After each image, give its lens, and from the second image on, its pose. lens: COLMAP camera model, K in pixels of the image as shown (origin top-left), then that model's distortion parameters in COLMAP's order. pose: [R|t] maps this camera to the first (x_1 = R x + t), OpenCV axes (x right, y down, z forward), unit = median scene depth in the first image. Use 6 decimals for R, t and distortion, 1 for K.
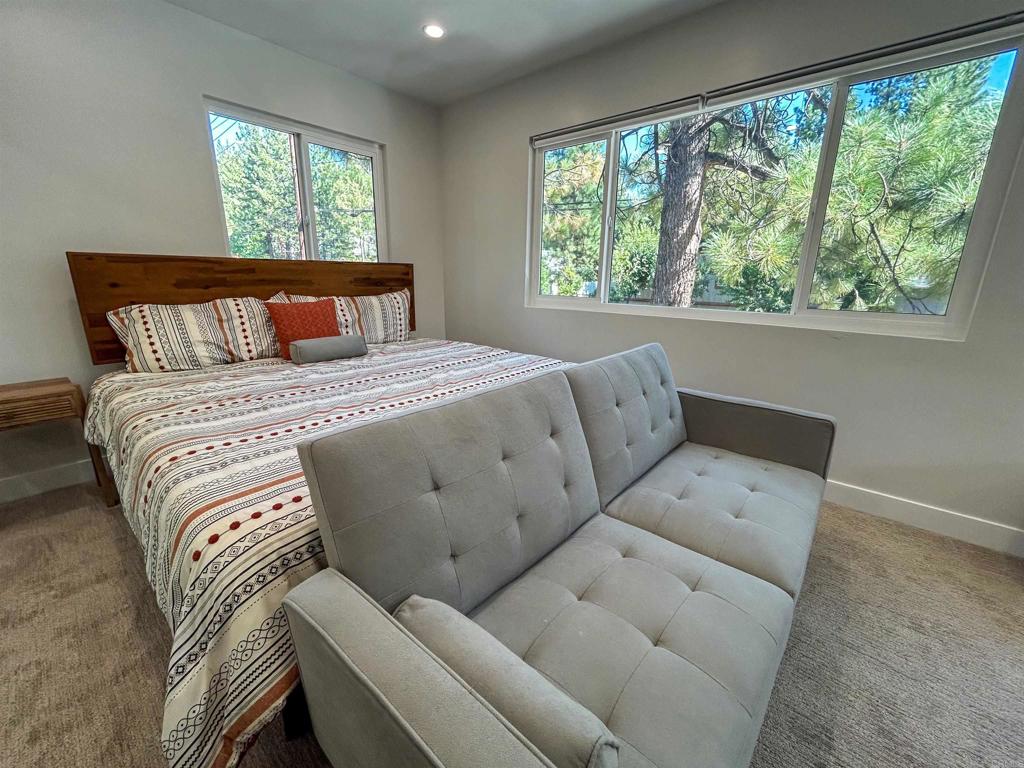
lens RADIAL K [[420.2, 0, 512.0], [0, 420.2, 384.0], [0, 0, 1]] dist [0.000890, -0.000120]
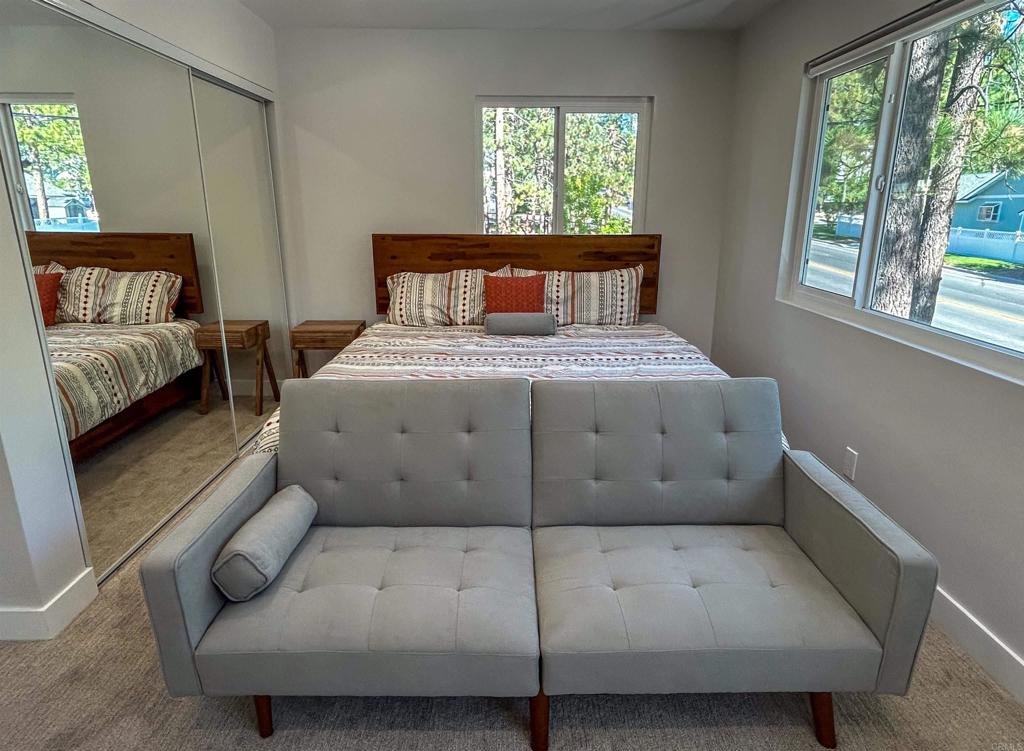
lens RADIAL K [[594.4, 0, 512.0], [0, 594.4, 375.5], [0, 0, 1]] dist [0.000654, -0.000111]
pose [[0.661631, 0.193625, -0.724399, 0.645255], [-0.182091, 0.978655, 0.095272, -0.097728], [0.727384, 0.068872, 0.682766, 0.001295]]
